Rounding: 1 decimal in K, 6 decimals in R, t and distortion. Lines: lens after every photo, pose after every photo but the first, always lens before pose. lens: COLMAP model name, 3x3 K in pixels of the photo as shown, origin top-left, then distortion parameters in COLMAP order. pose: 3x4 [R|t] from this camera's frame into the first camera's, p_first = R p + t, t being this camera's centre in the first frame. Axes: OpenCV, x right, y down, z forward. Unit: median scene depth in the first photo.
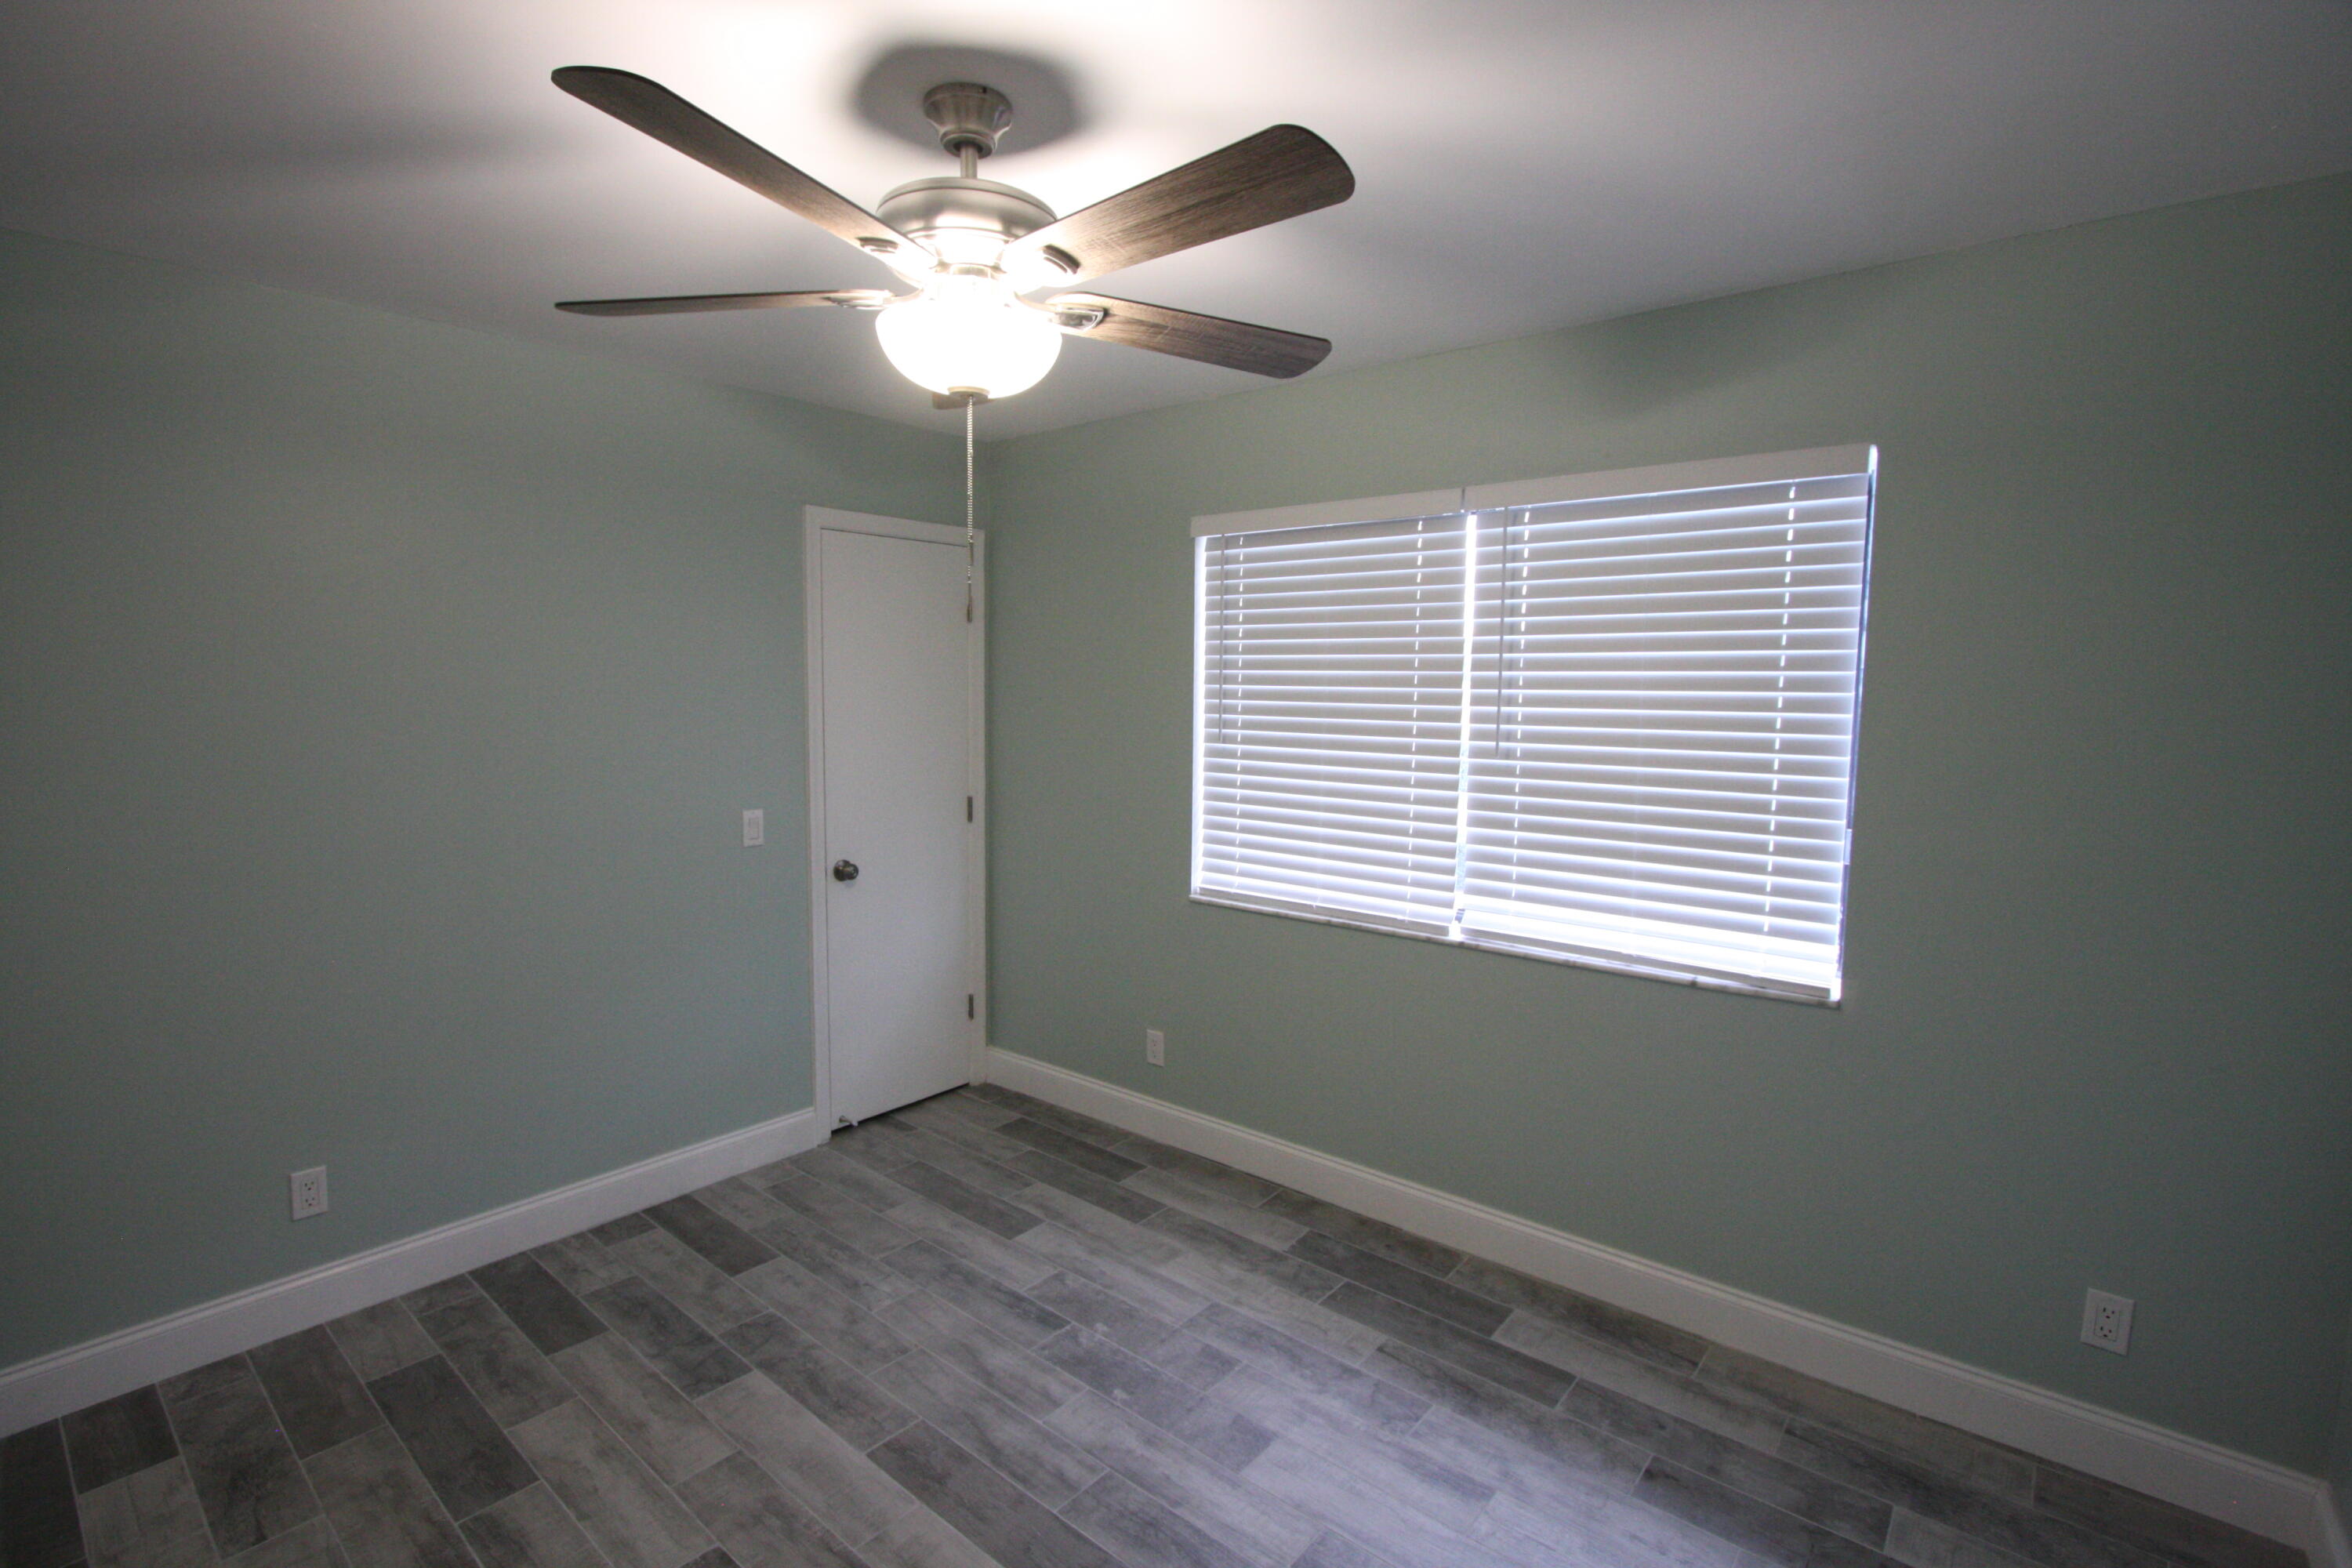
lens RADIAL K [[1087.1, 0, 1166.9], [0, 1087.1, 796.4], [0, 0, 1]] dist [-0.014815, 0.002274]
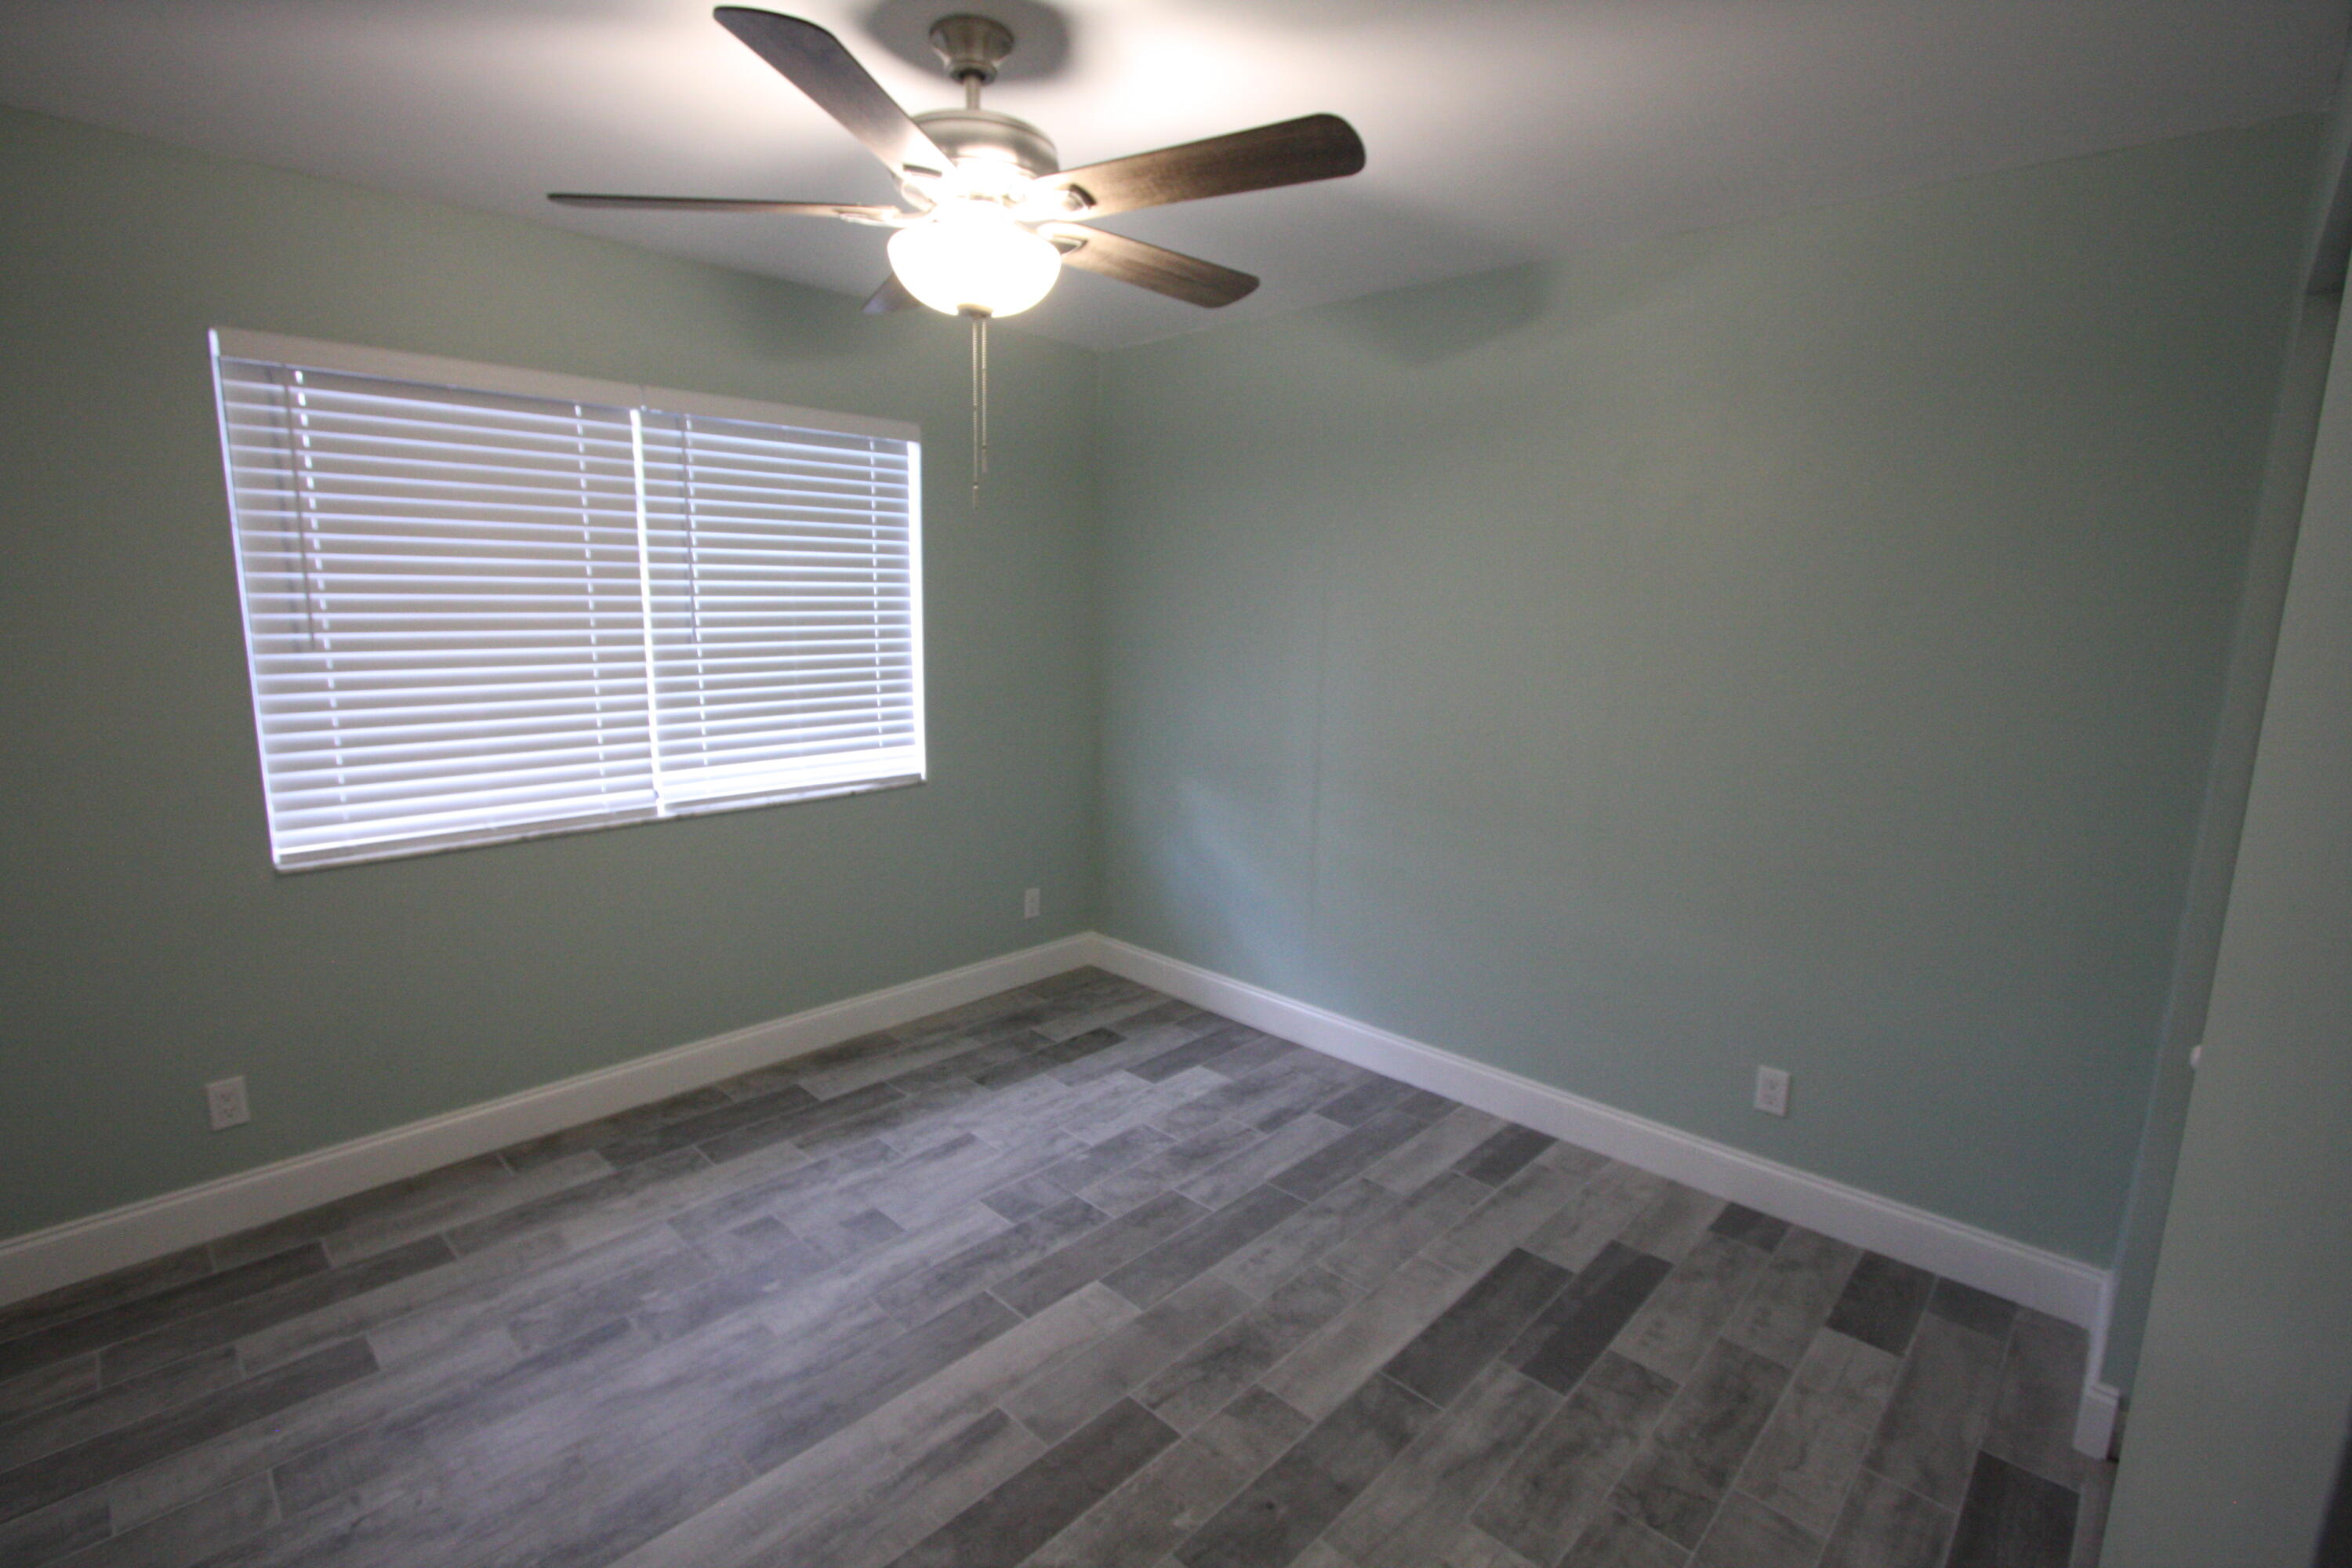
lens RADIAL K [[1087.1, 0, 1138.5], [0, 1087.1, 799.7], [0, 0, 1]] dist [-0.014815, 0.002274]
pose [[0.078710, -0.197816, 0.977074, -0.779975], [0.088645, 0.977621, 0.190785, -0.049516], [-0.992949, 0.071596, 0.094484, 0.448559]]
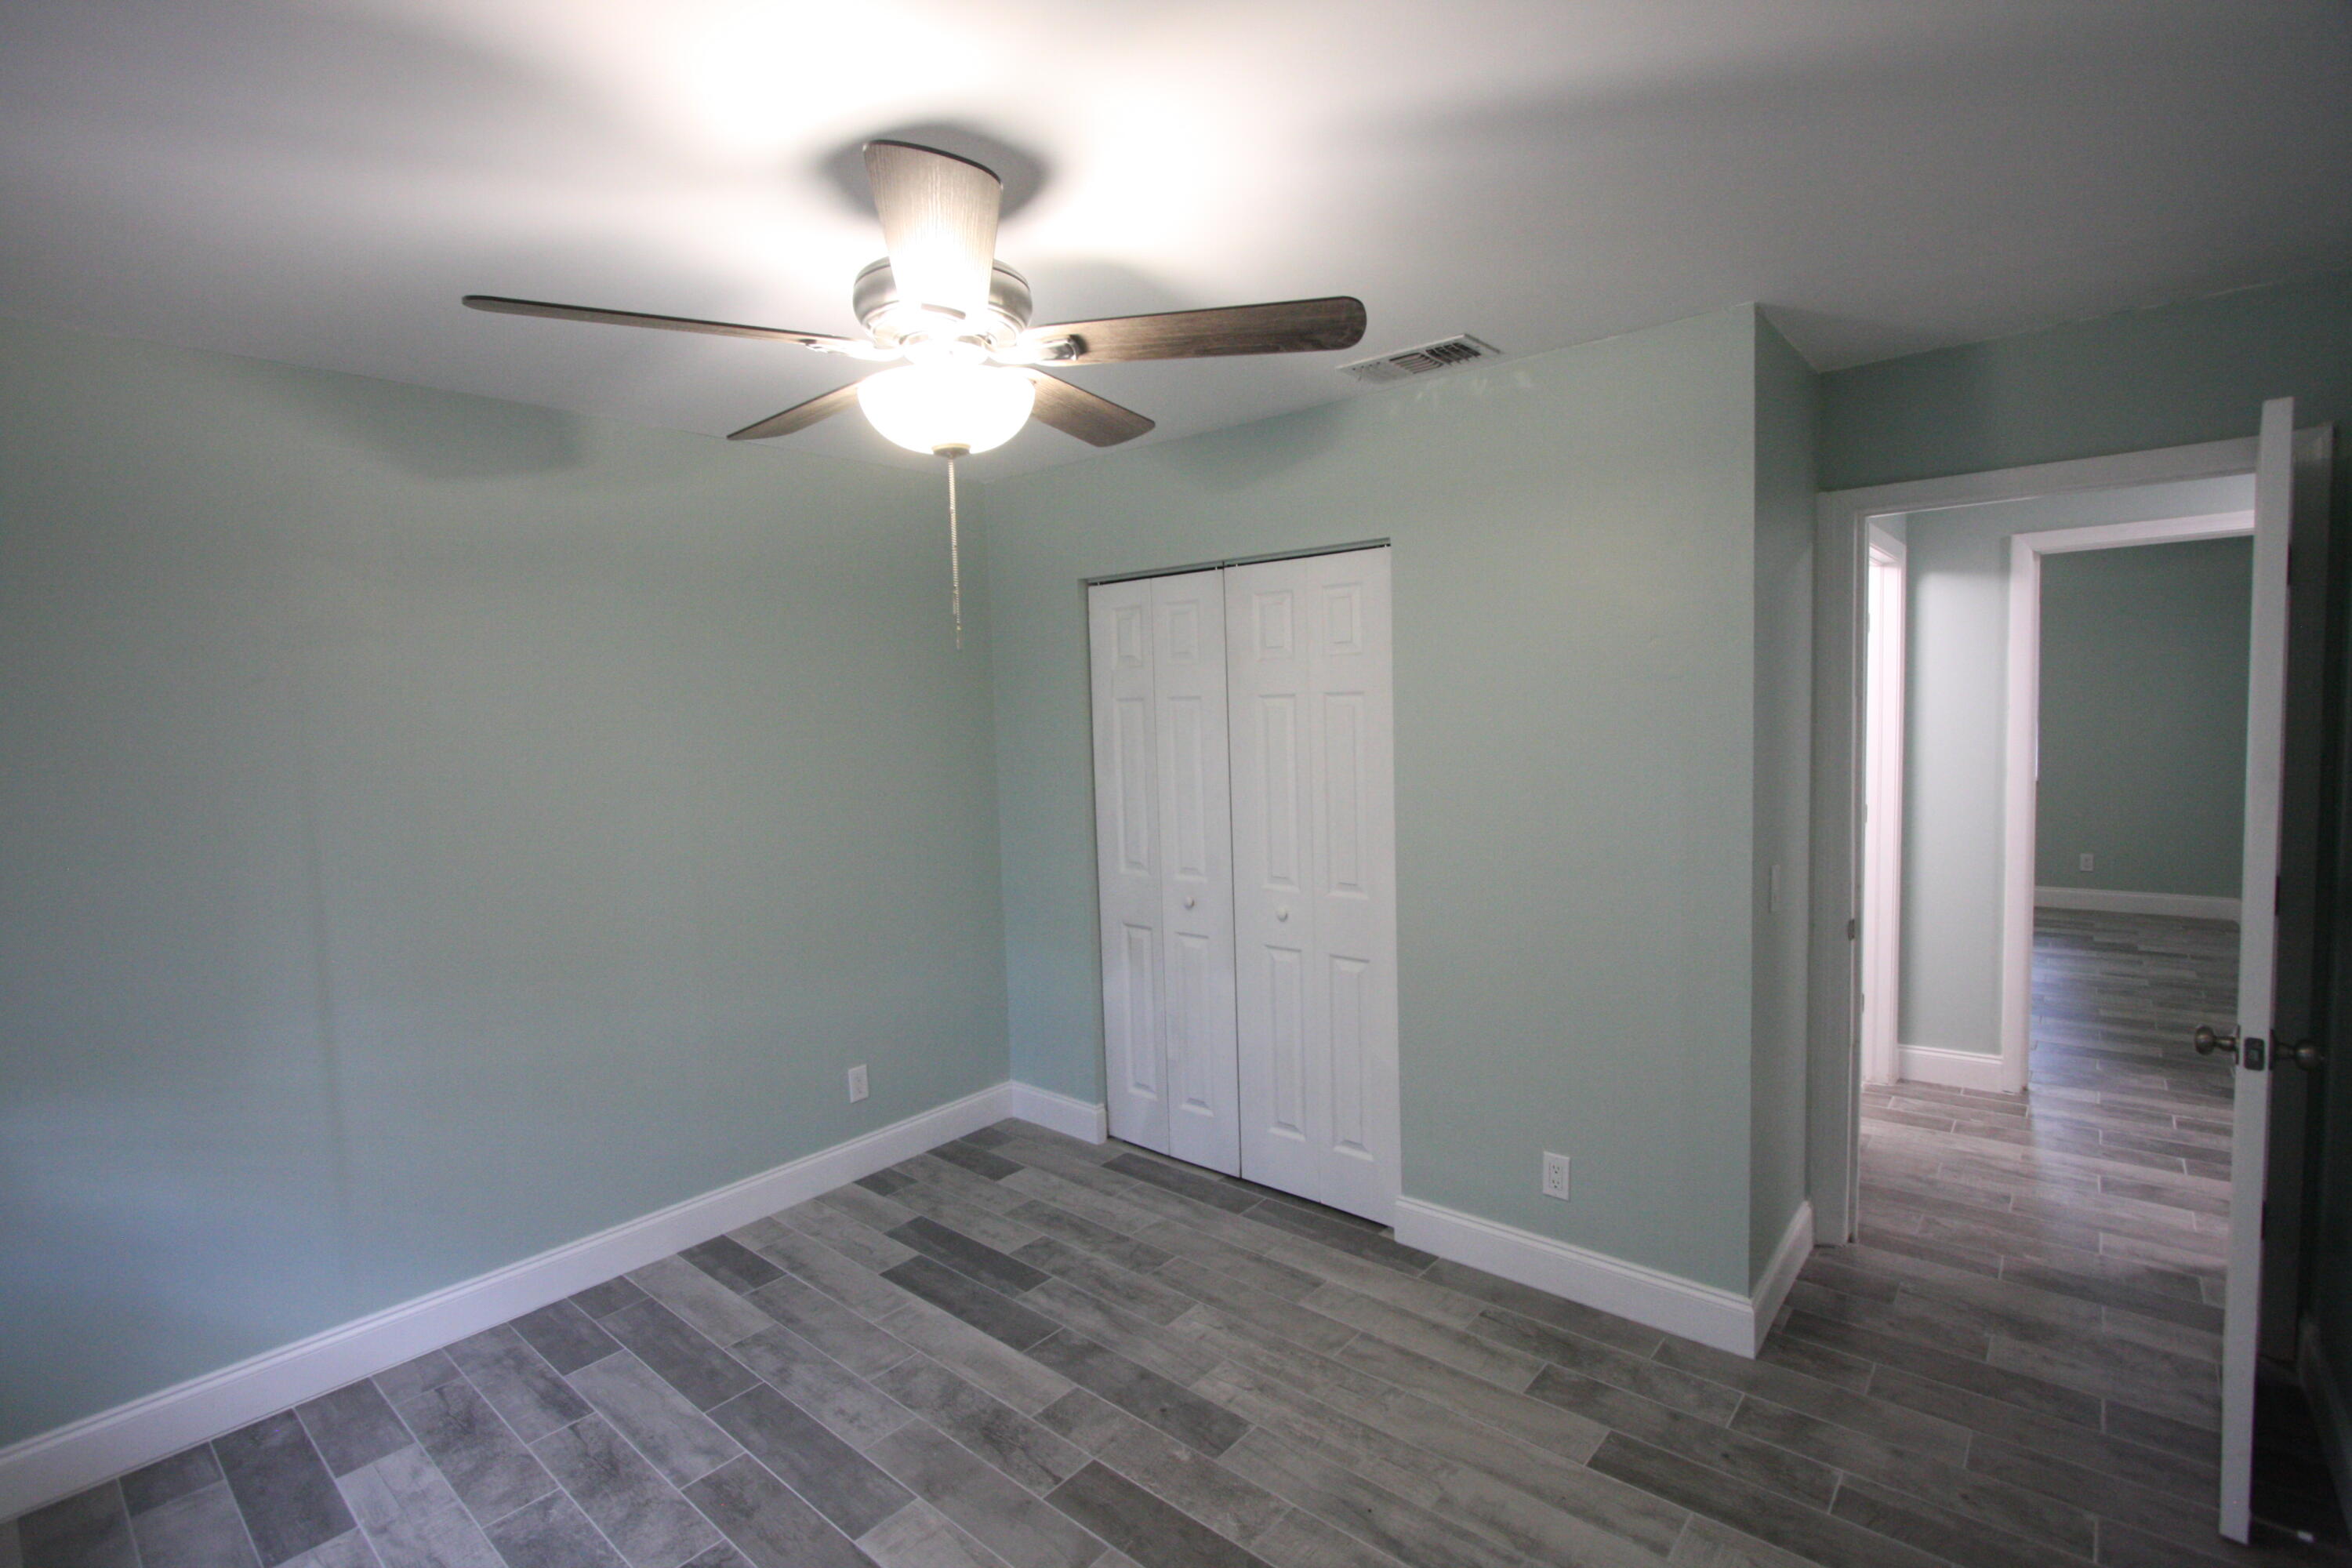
lens RADIAL K [[1087.1, 0, 1178.2], [0, 1087.1, 772.2], [0, 0, 1]] dist [-0.014815, 0.002274]
pose [[-0.999722, 0.023366, 0.003244, -0.237570], [0.023582, 0.986141, 0.164225, -0.137546], [0.000638, 0.164256, -0.986417, 1.232912]]
